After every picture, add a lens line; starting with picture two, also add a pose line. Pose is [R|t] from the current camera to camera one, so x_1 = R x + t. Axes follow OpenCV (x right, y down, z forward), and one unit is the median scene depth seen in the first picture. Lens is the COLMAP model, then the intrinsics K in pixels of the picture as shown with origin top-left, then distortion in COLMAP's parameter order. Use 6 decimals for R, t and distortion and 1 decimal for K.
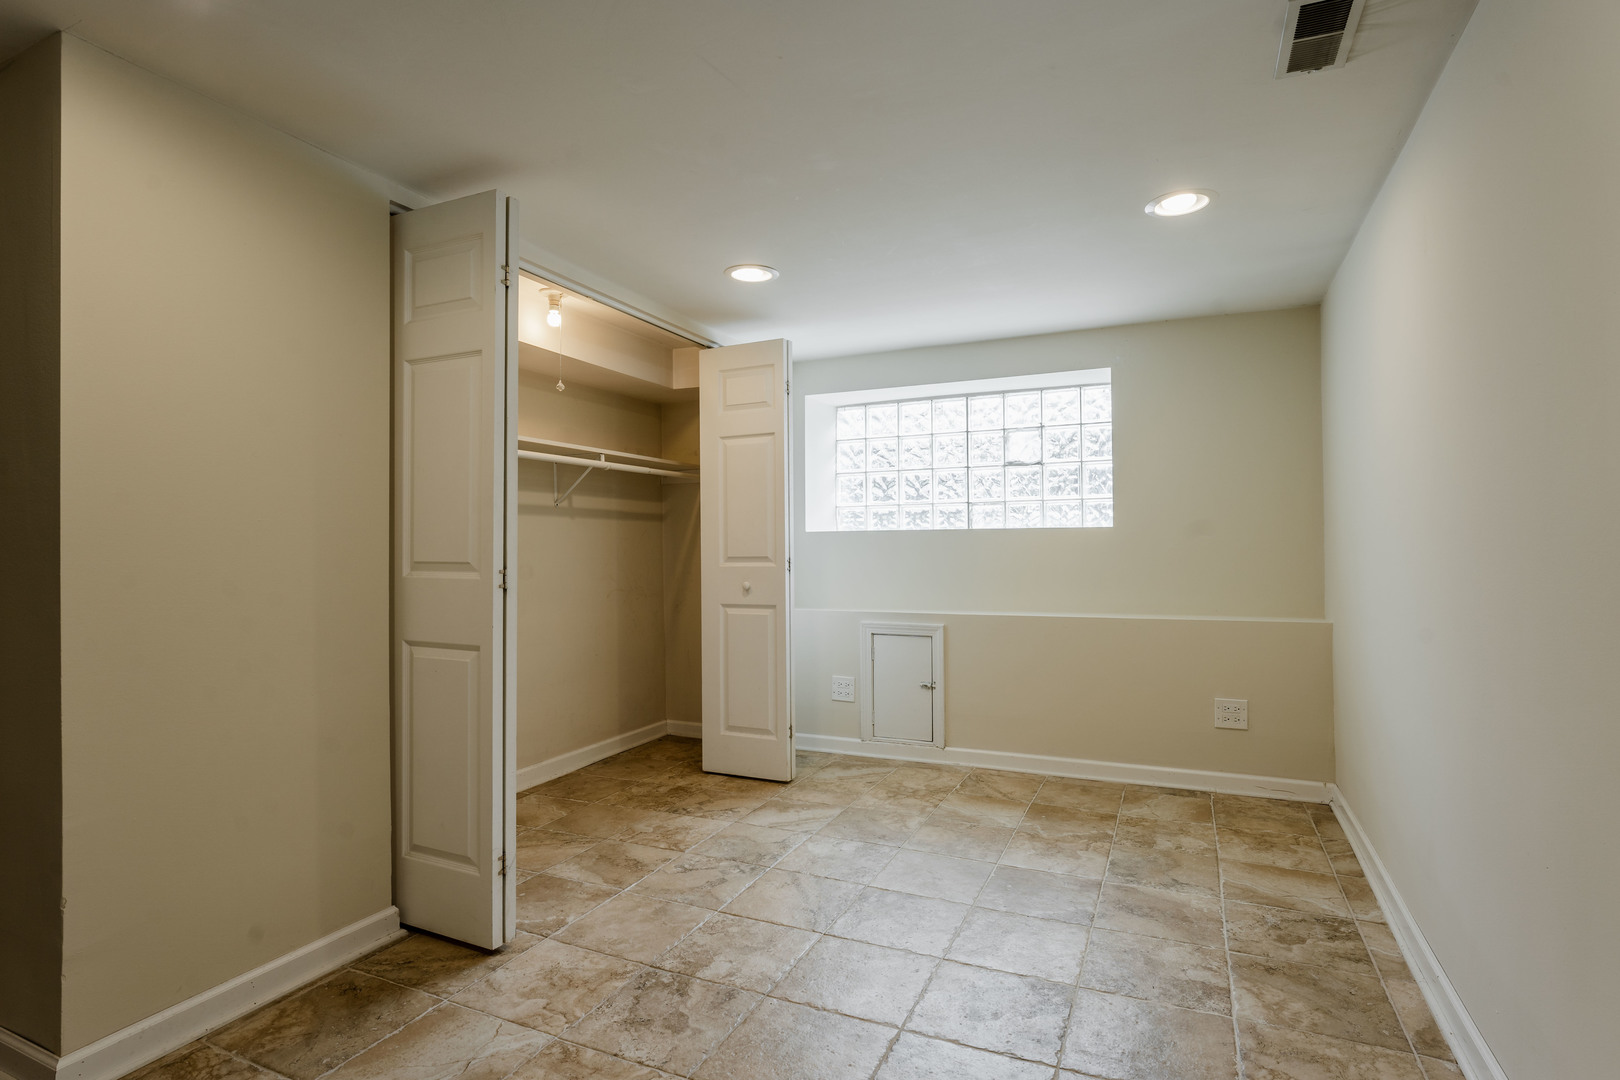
lens RADIAL K [[805.7, 0, 809.1], [0, 805.7, 540.5], [0, 0, 1]] dist [-0.014087, 0.000063]
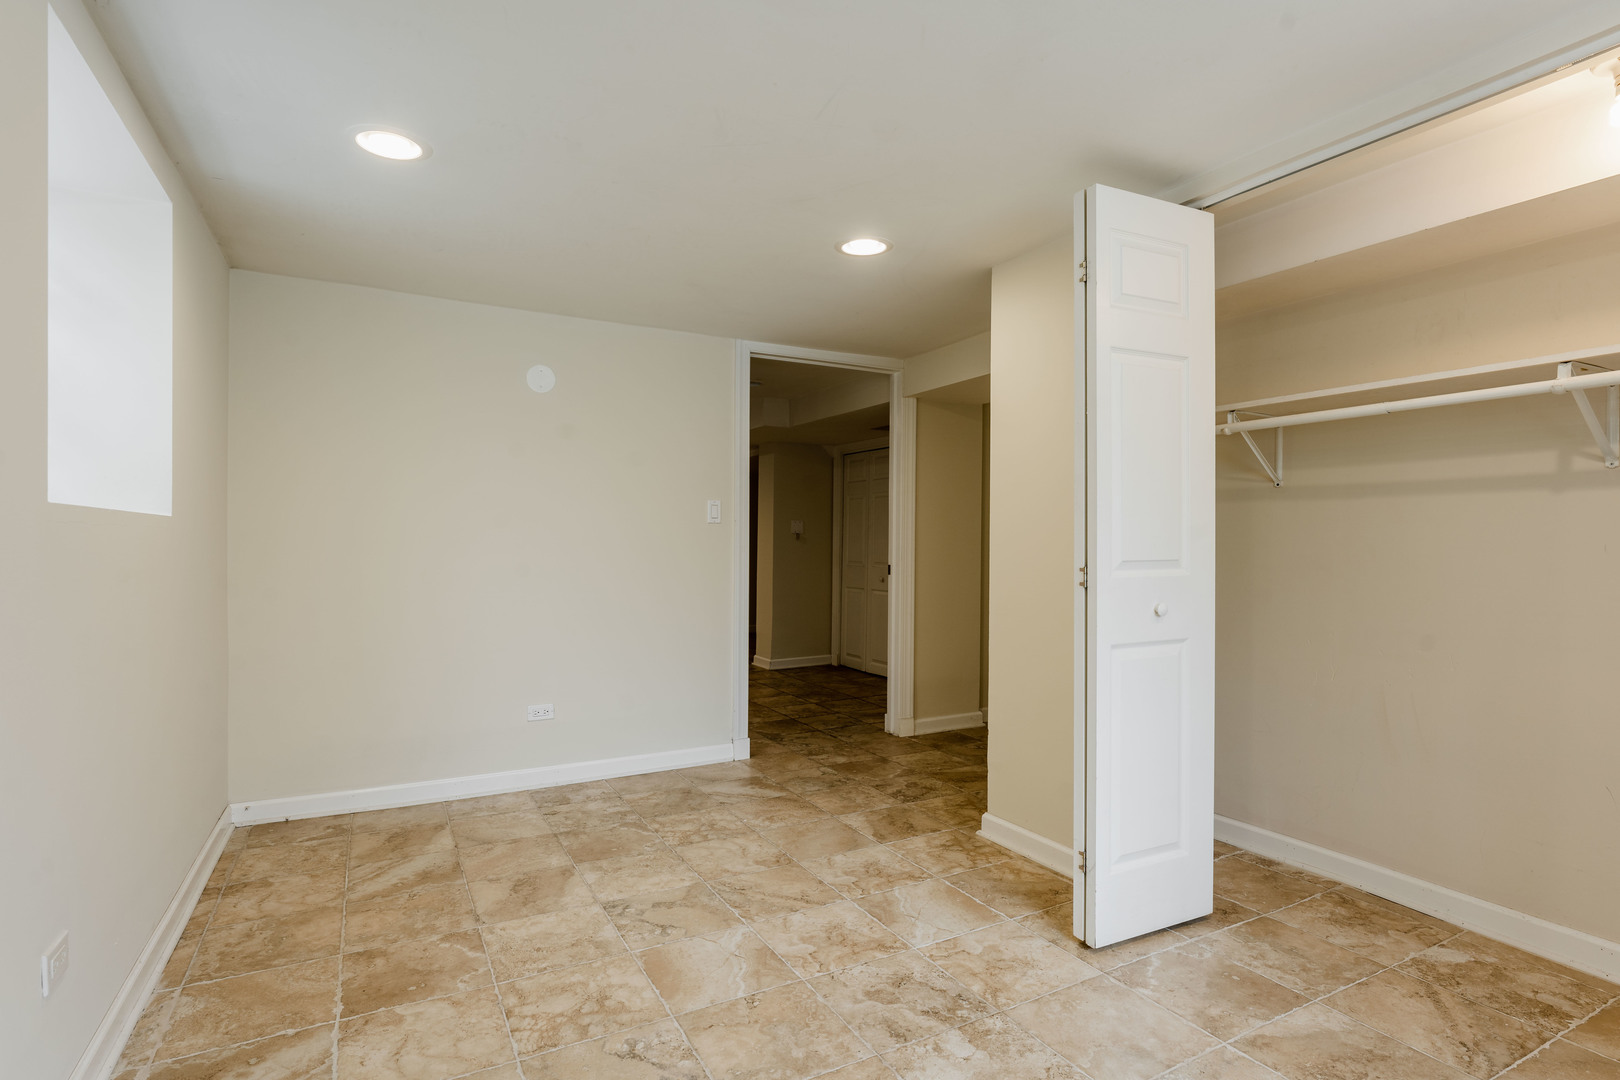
lens RADIAL K [[805.7, 0, 806.0], [0, 805.7, 543.1], [0, 0, 1]] dist [-0.014087, 0.000063]
pose [[-0.598771, 0.000559, -0.800920, 0.676166], [0.007231, 0.999963, -0.004709, 0.009226], [0.800888, -0.008611, -0.598753, 1.426897]]
